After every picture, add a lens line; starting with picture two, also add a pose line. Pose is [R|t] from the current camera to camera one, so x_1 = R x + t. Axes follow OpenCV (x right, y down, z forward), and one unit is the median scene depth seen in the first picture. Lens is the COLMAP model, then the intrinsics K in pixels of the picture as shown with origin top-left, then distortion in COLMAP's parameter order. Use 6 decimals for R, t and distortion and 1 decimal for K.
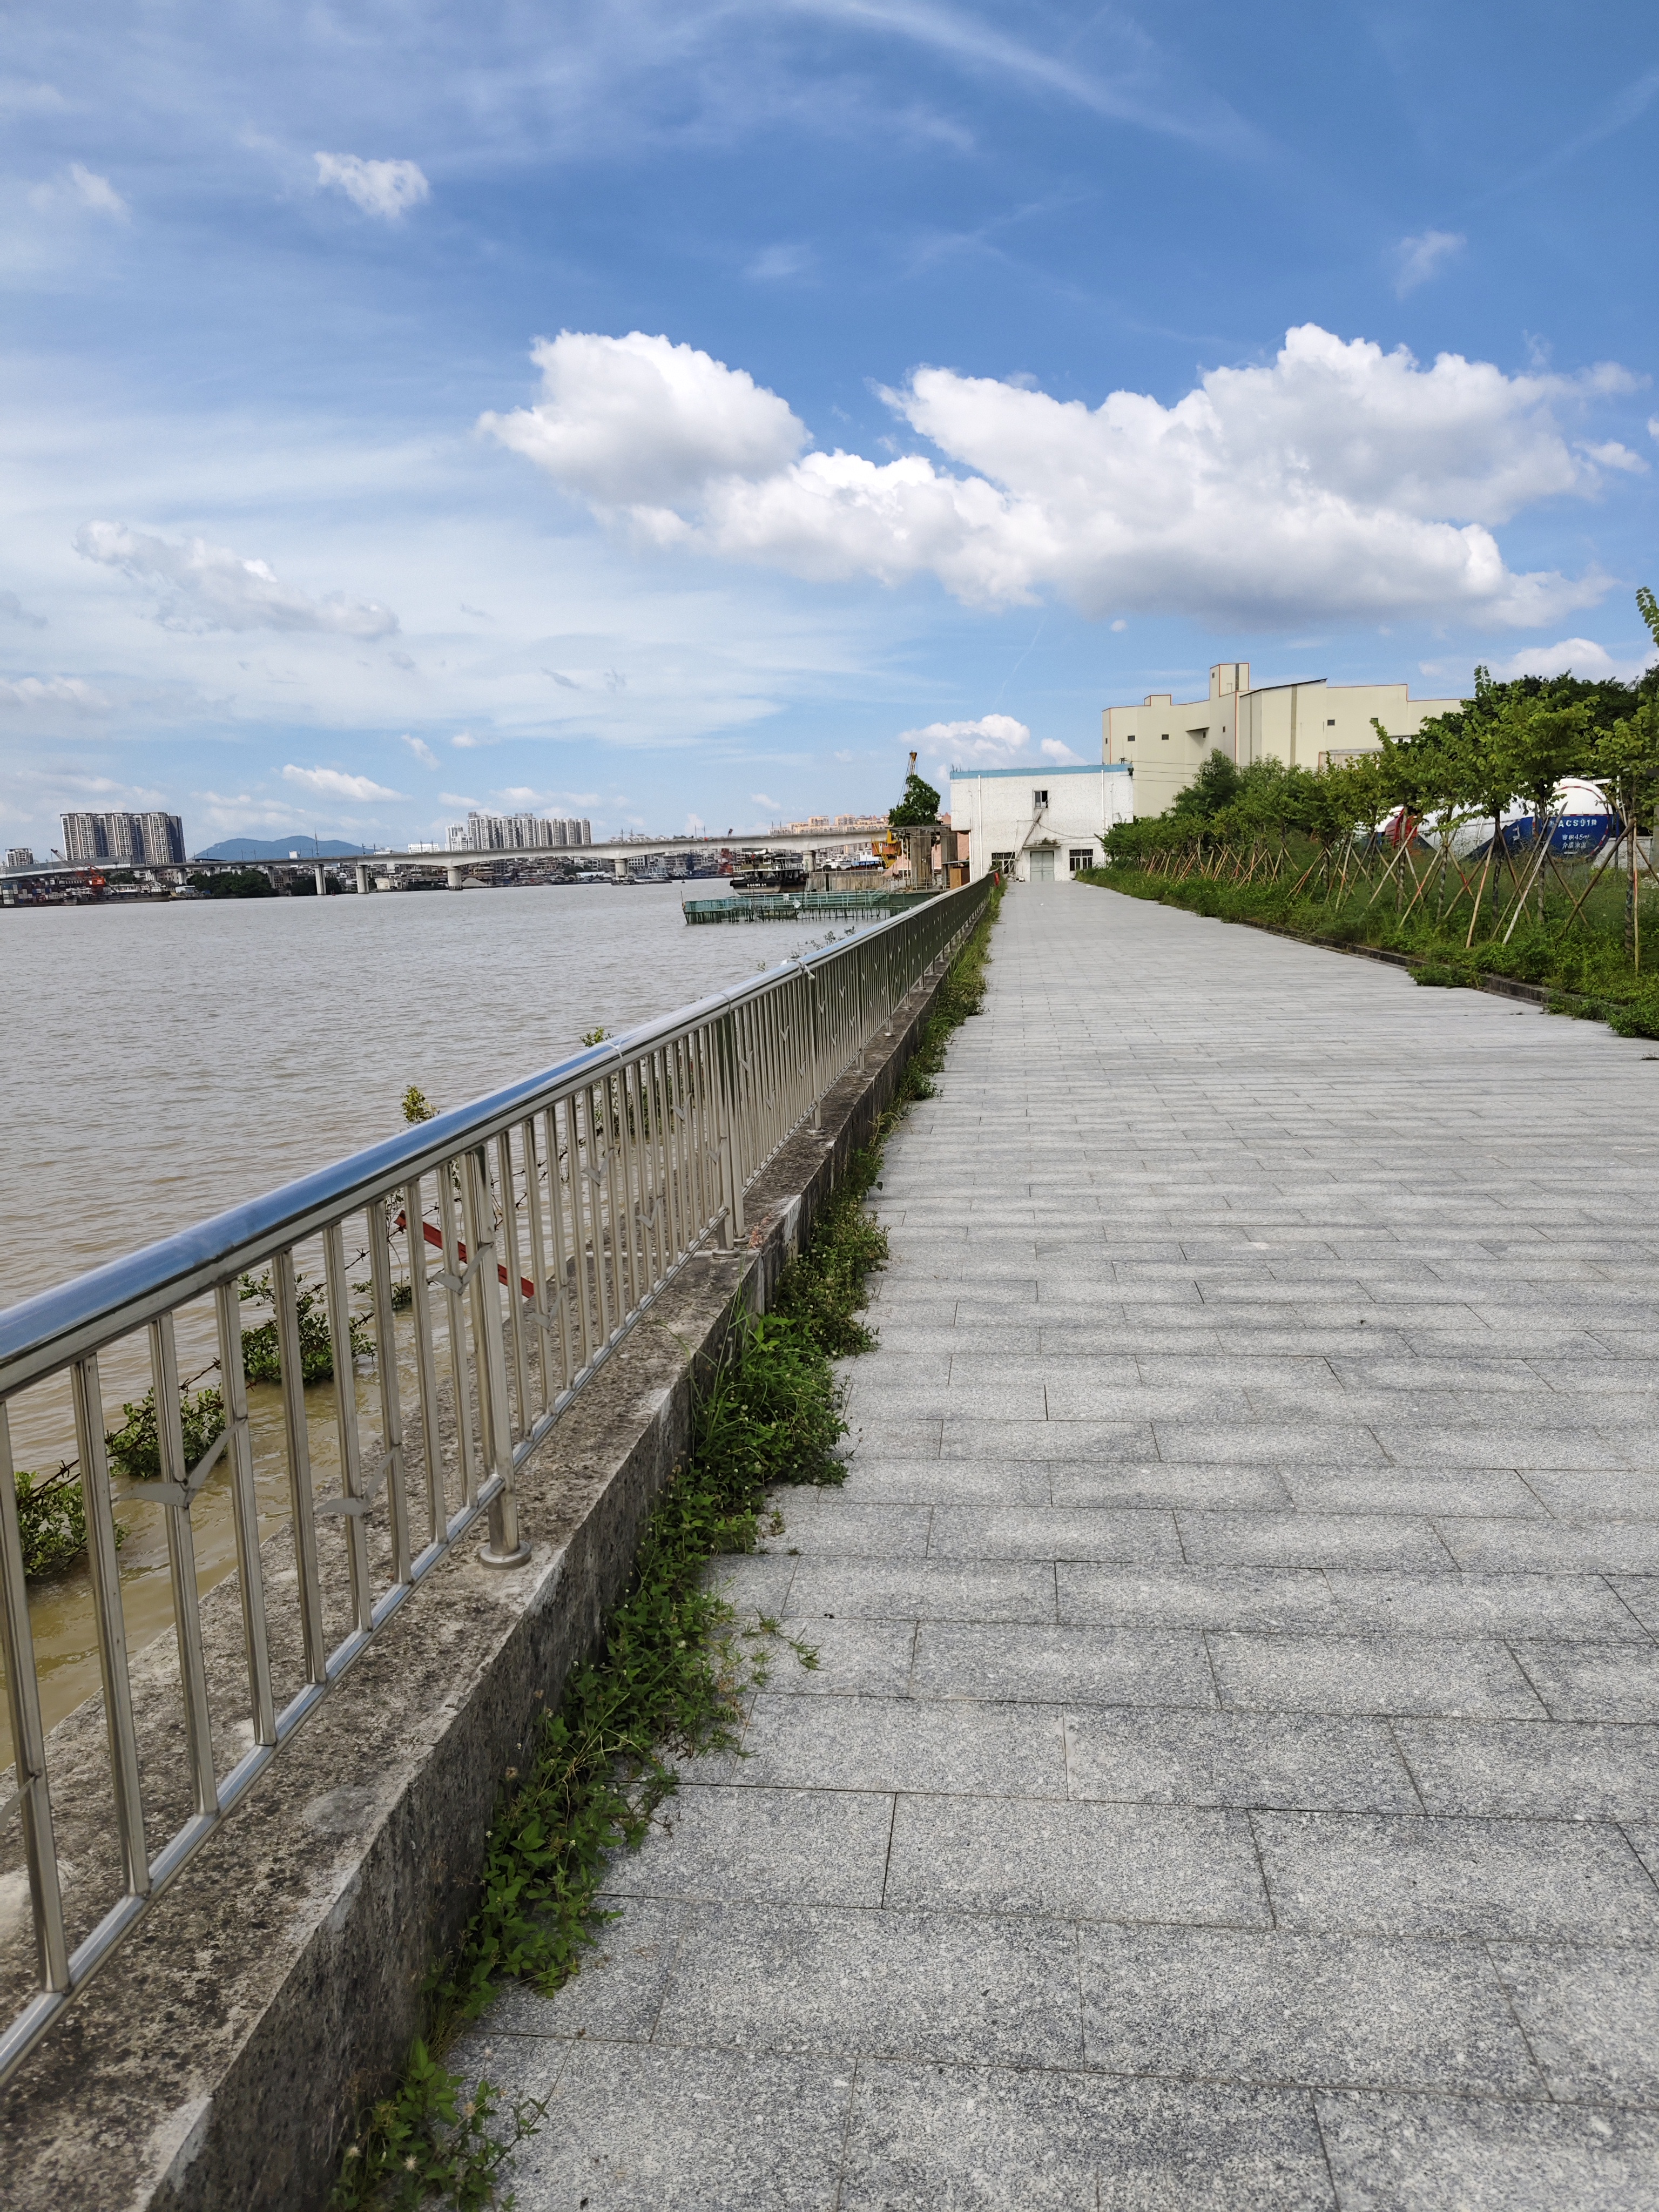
lens RADIAL K [[1503.1, 0, 835.7], [0, 1503.1, 1123.4], [0, 0, 1]] dist [0.038329, -0.040332]
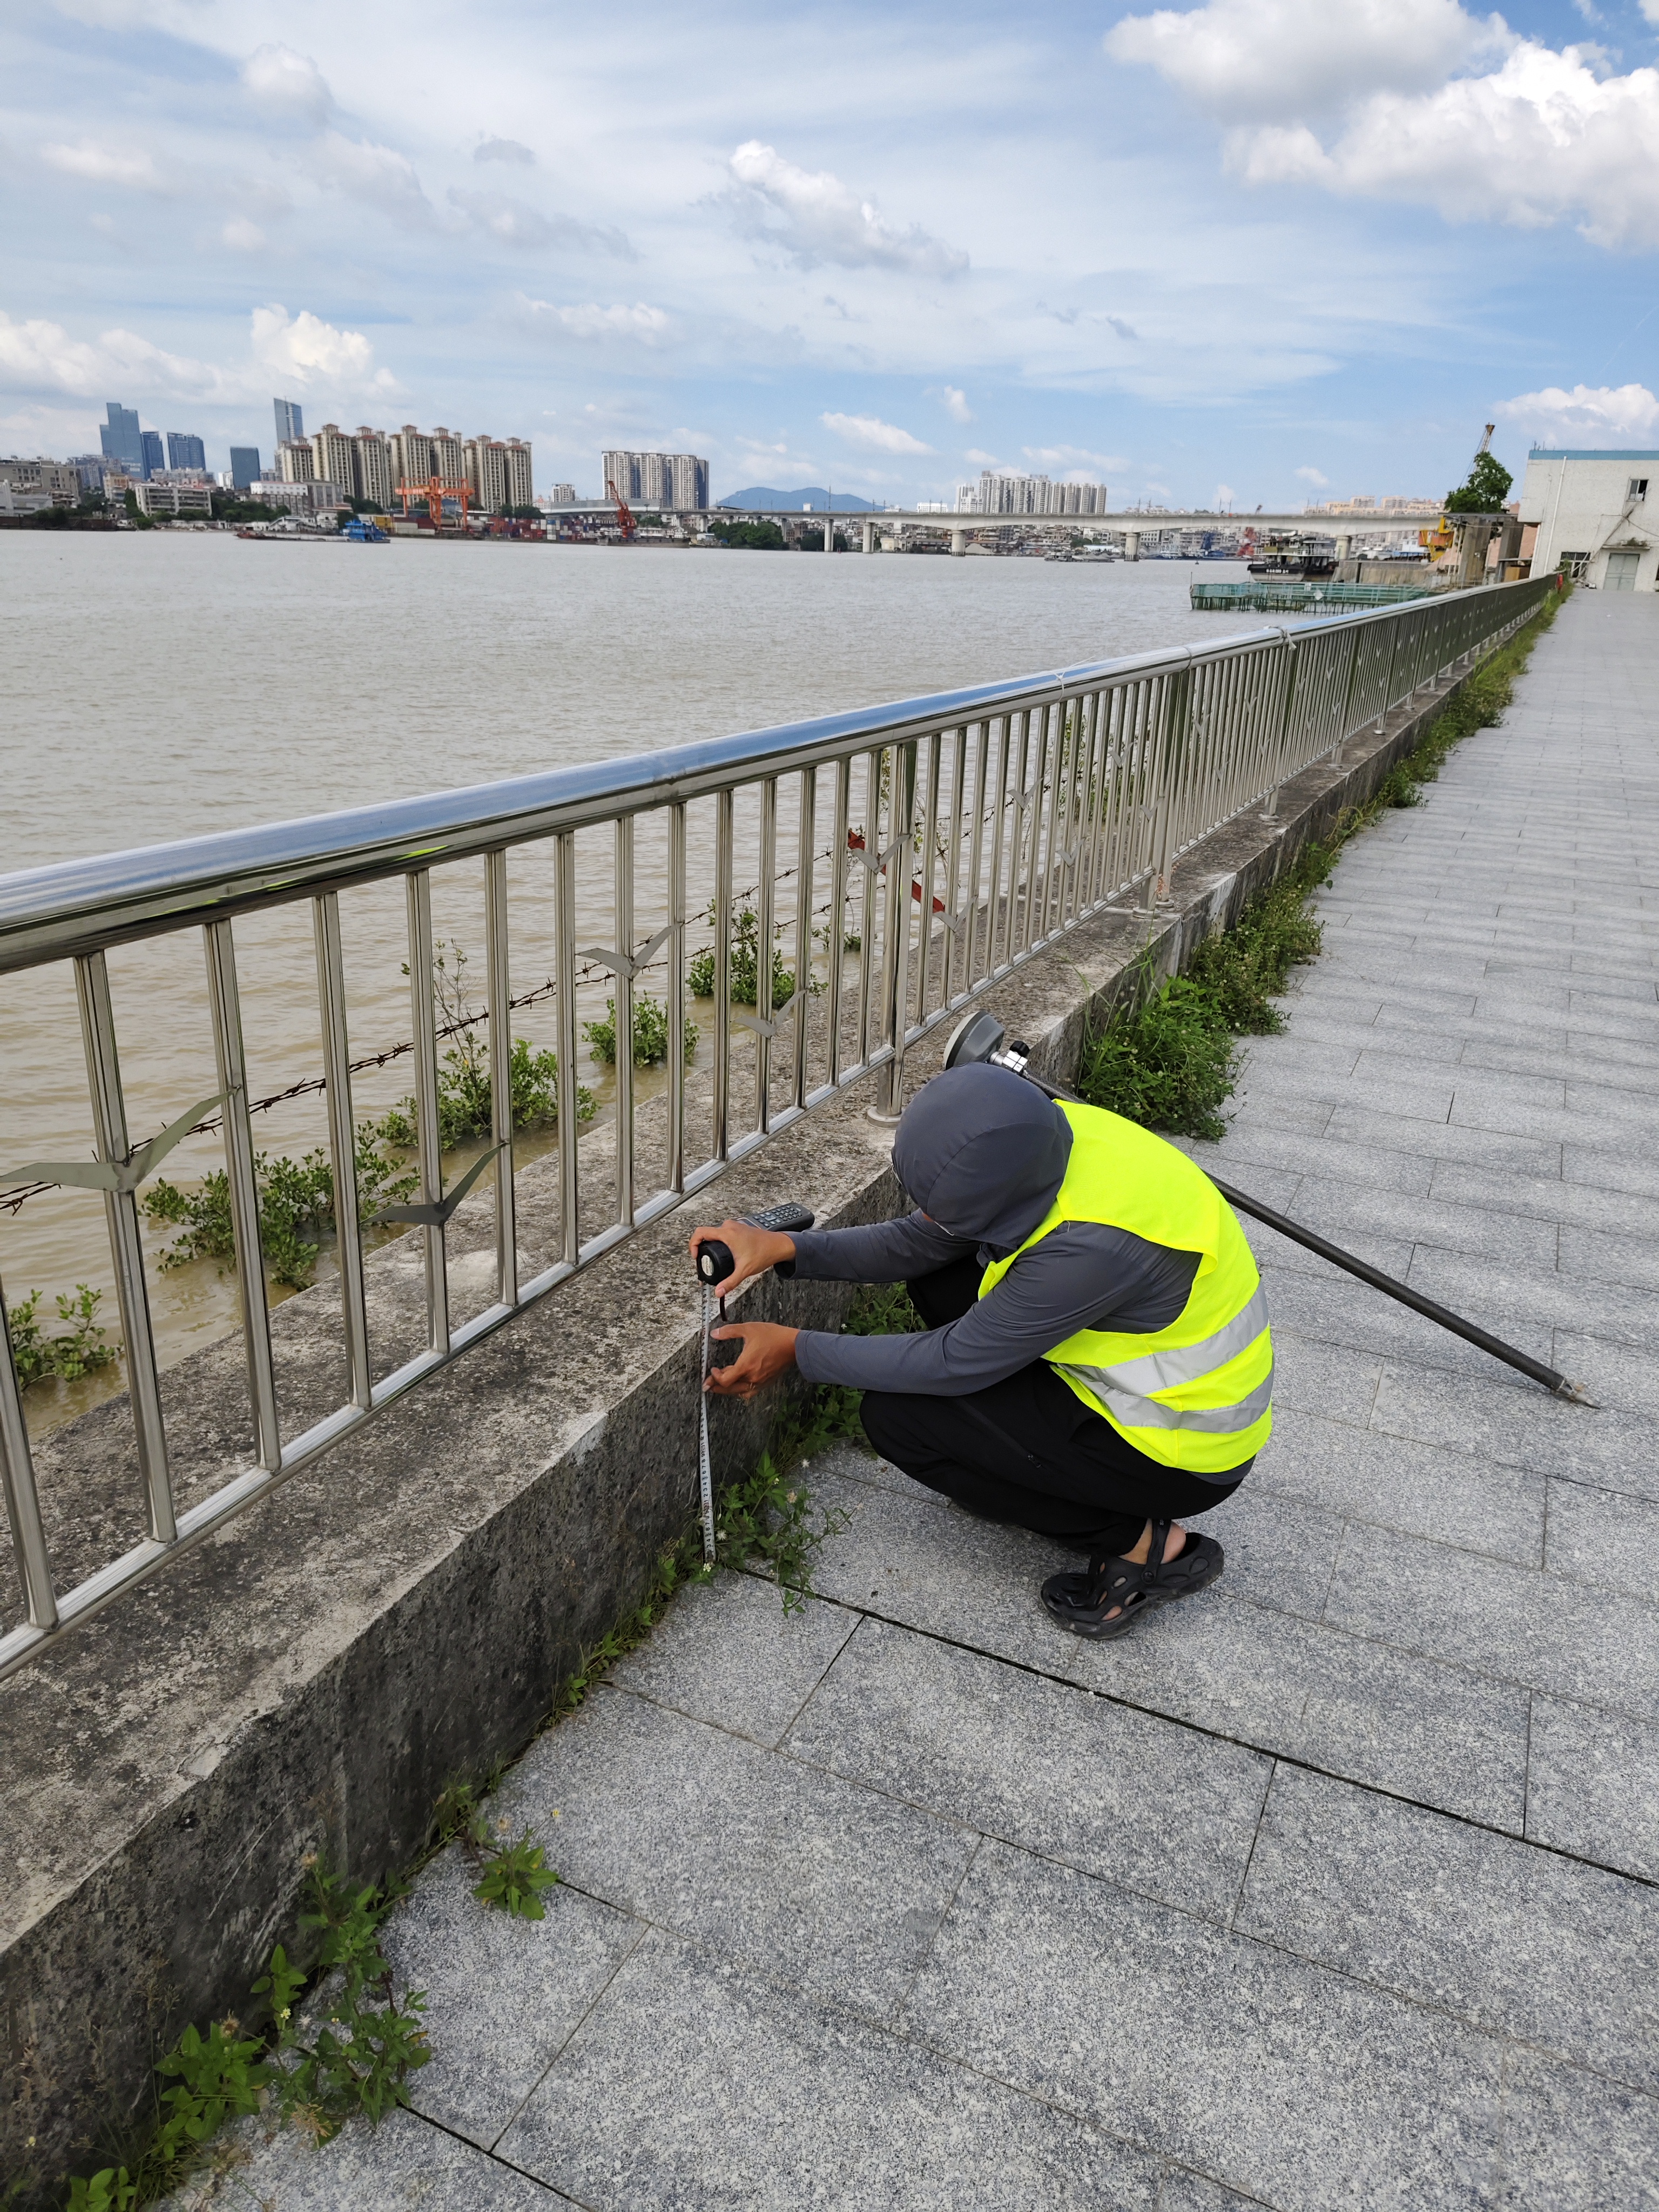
lens RADIAL K [[1495.6, 0, 829.5], [0, 1495.6, 1106.0], [0, 0, 1]] dist [0.081995, -0.116357]
pose [[0.945397, 0.172198, -0.276718, 0.031550], [-0.117006, 0.971751, 0.204964, 0.032546], [0.304195, -0.161395, 0.938838, -0.045959]]
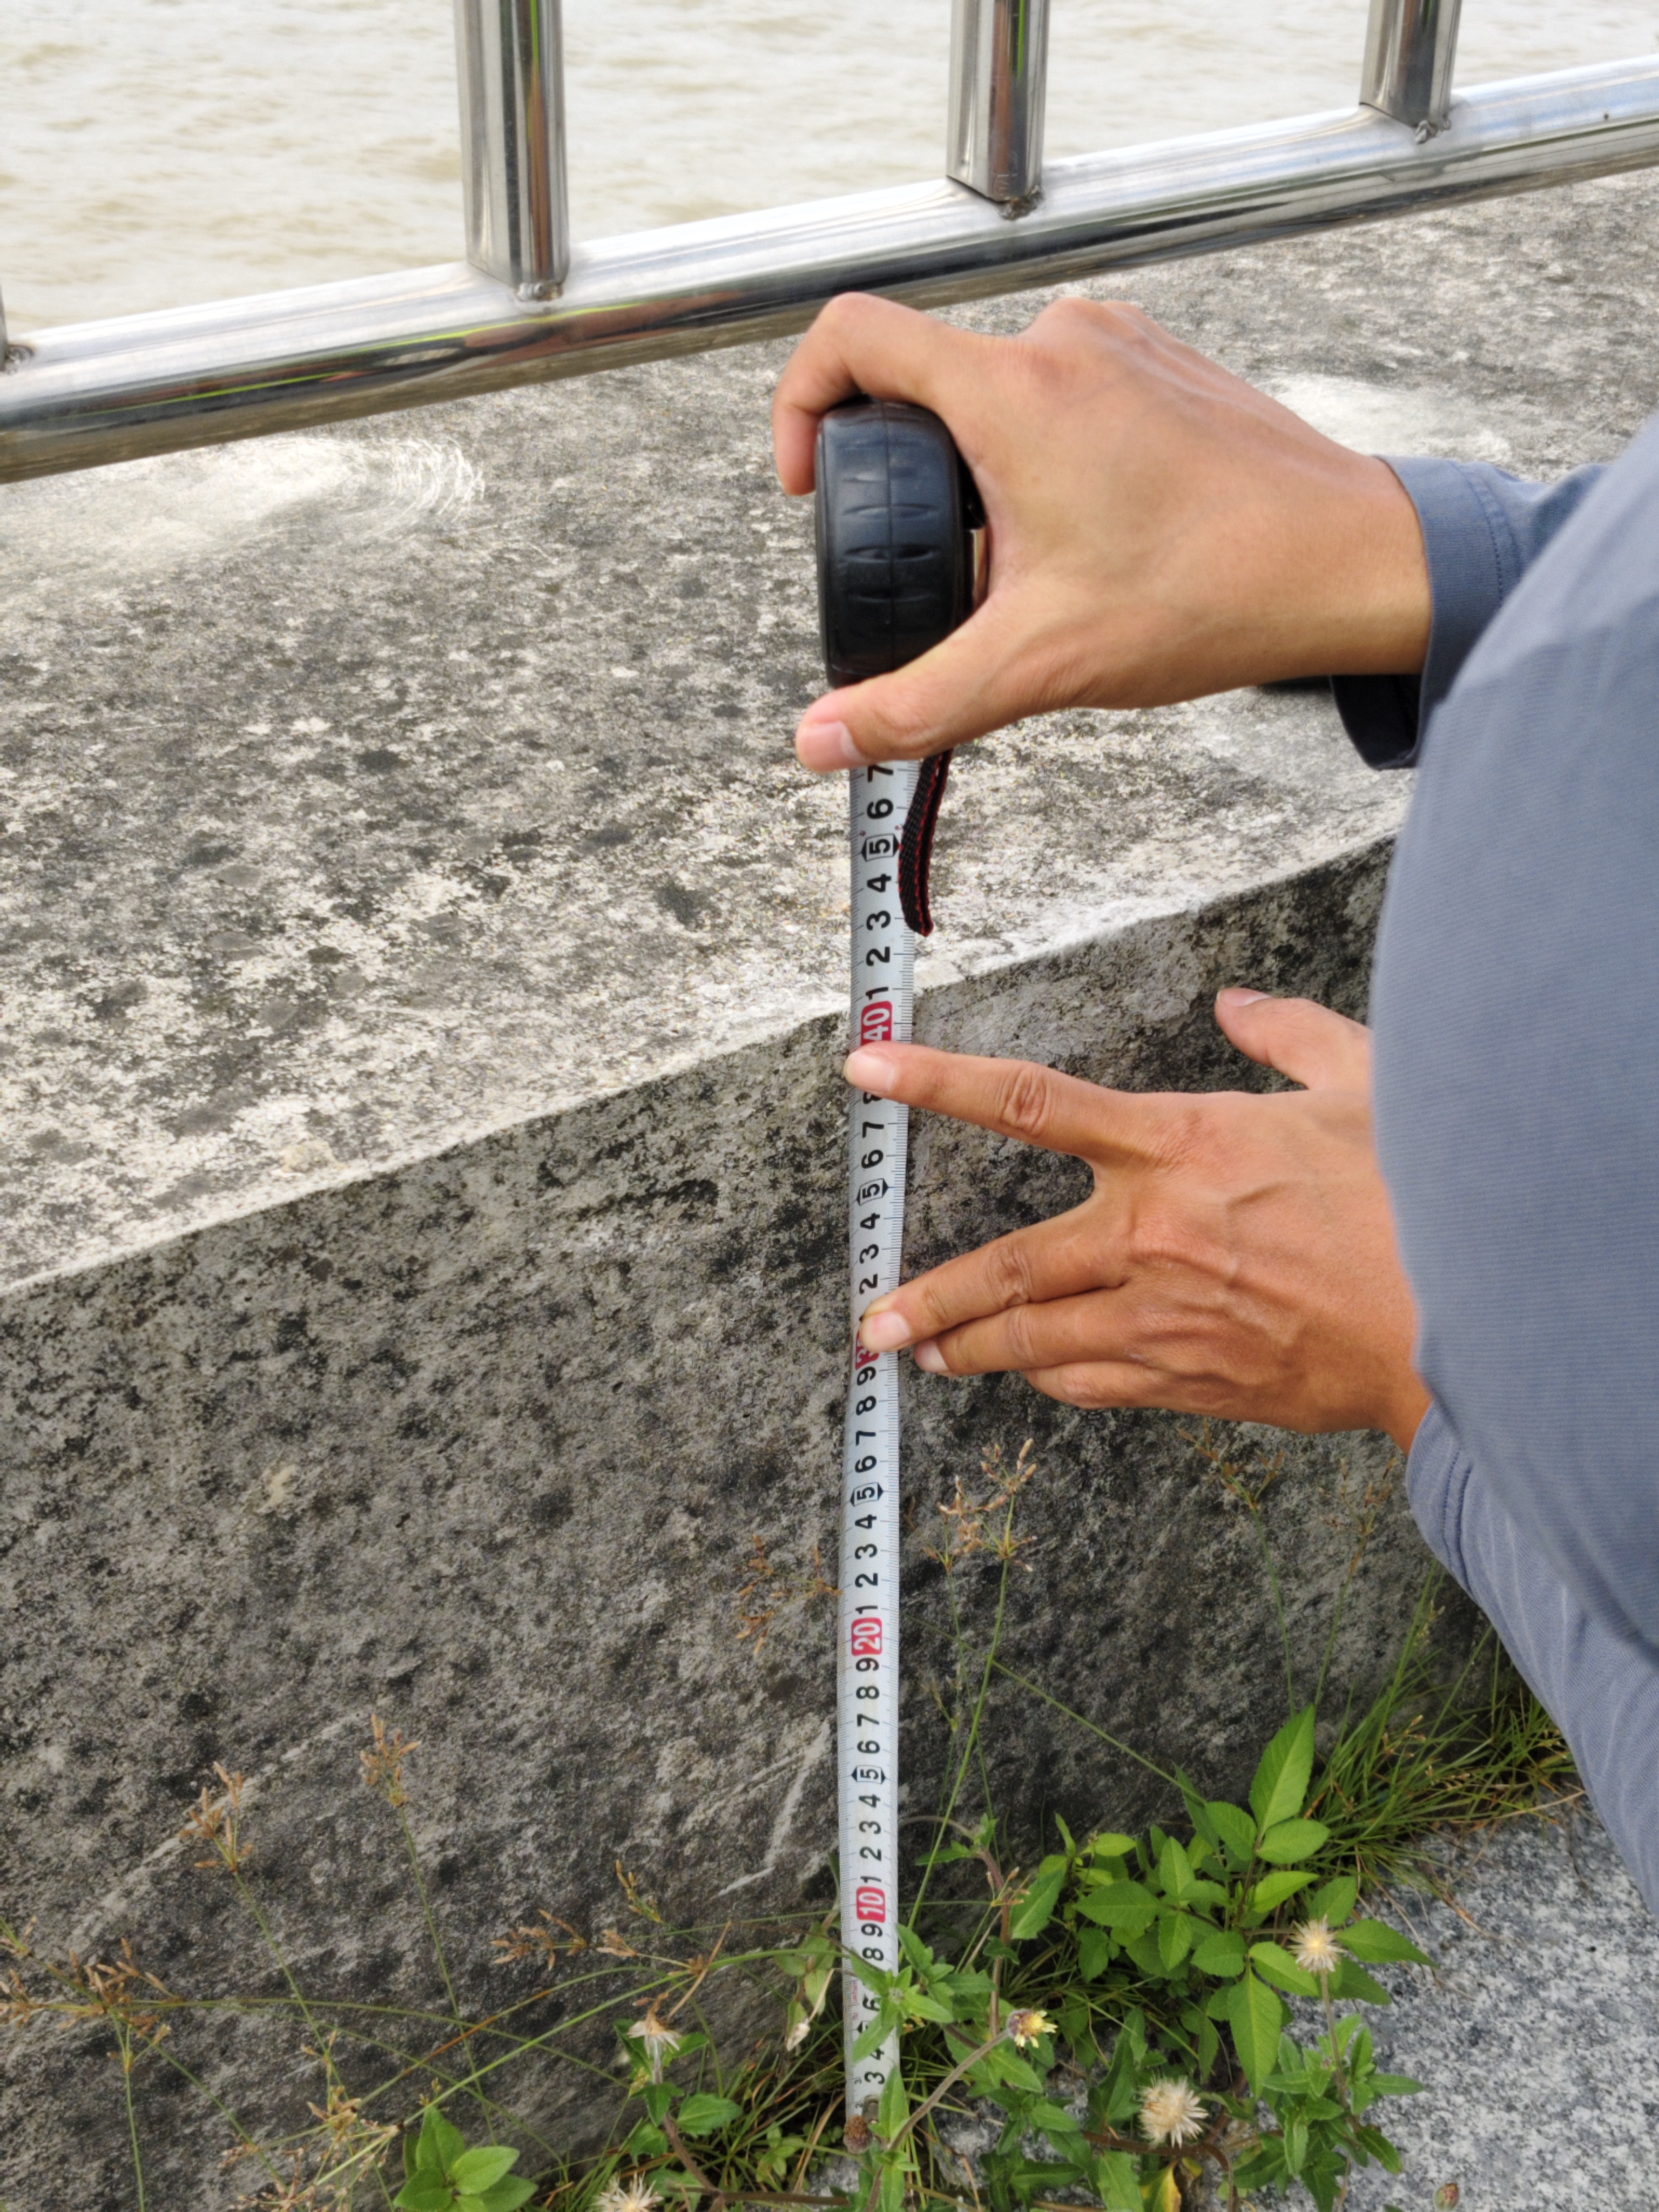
lens RADIAL K [[3023.1, 0, 829.5], [0, 3023.1, 1106.0], [0, 0, 1]] dist [0.015532, 0.014472]
pose [[0.621406, 0.441857, -0.647007, -0.026830], [-0.150541, 0.877751, 0.454853, 0.145911], [0.768890, -0.185247, 0.611957, 0.308412]]
